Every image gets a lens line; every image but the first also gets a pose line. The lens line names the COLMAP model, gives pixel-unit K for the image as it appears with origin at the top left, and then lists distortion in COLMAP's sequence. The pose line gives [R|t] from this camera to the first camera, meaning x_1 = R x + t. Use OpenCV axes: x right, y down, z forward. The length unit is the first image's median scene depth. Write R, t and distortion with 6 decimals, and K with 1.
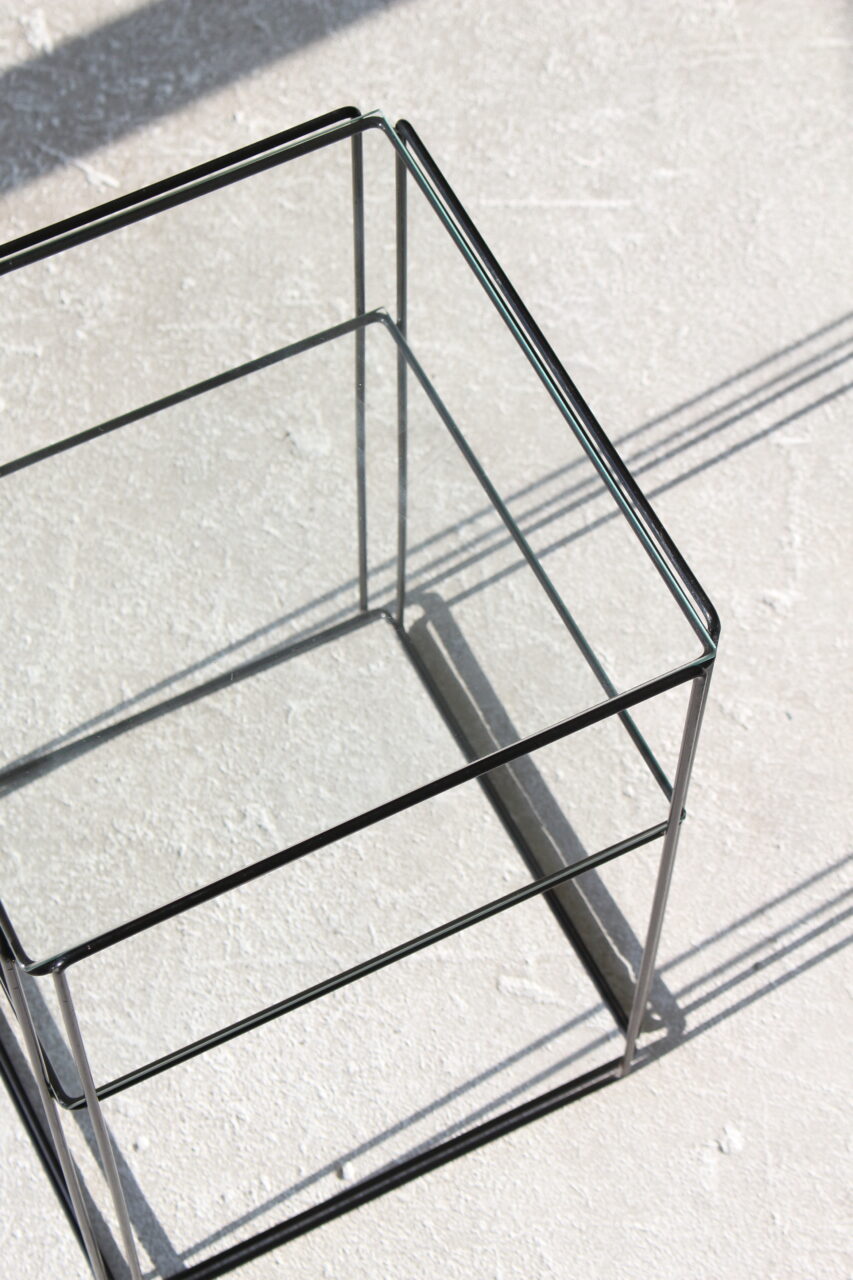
lens RADIAL K [[3121.8, 0, 447.5], [0, 3121.8, 639.7], [0, 0, 1]] dist [0.278404, 0.365592]
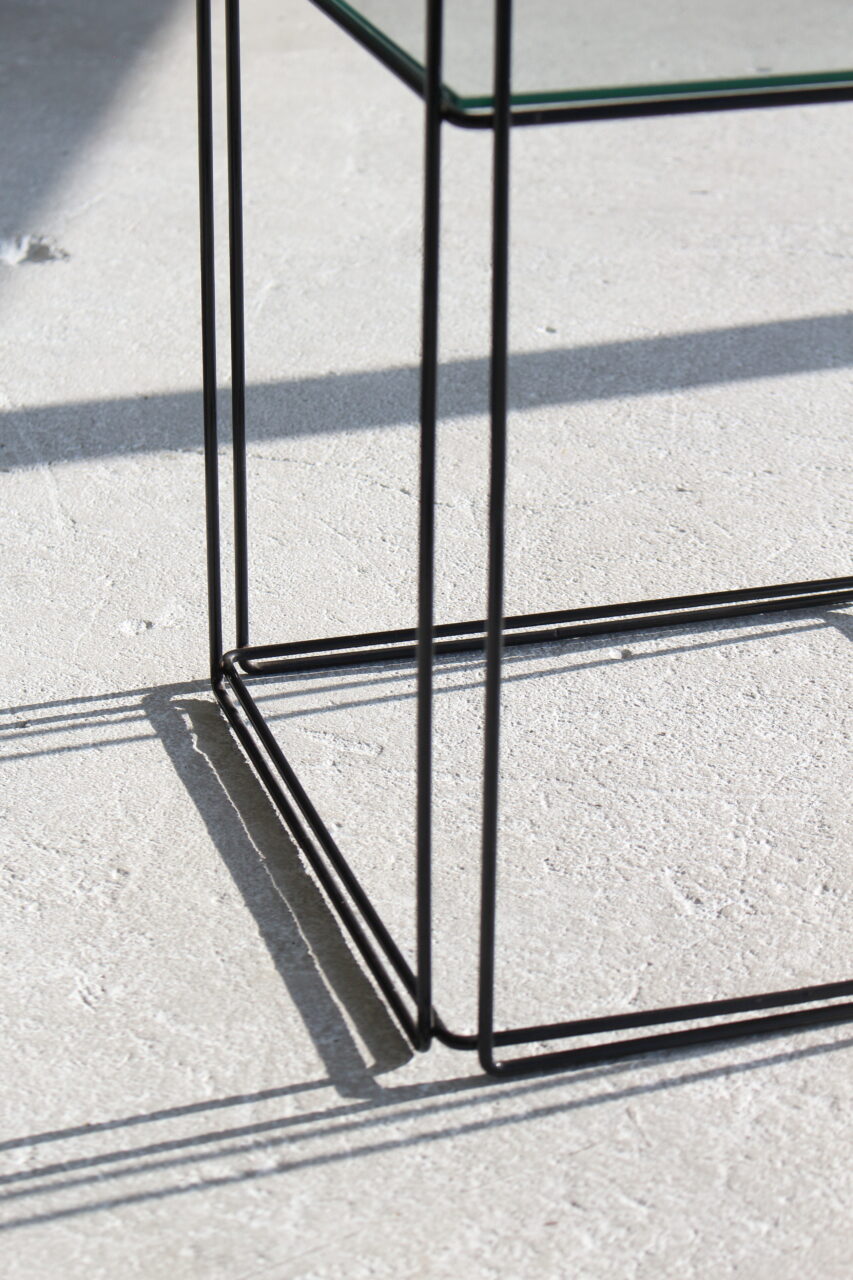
lens RADIAL K [[3121.8, 0, 447.5], [0, 3121.8, 639.7], [0, 0, 1]] dist [0.278404, 0.365592]
pose [[-0.985727, -0.092543, 0.140634, -0.092205], [0.136231, 0.052326, 0.989294, -0.566832], [-0.098911, 0.994333, -0.038972, 0.950881]]
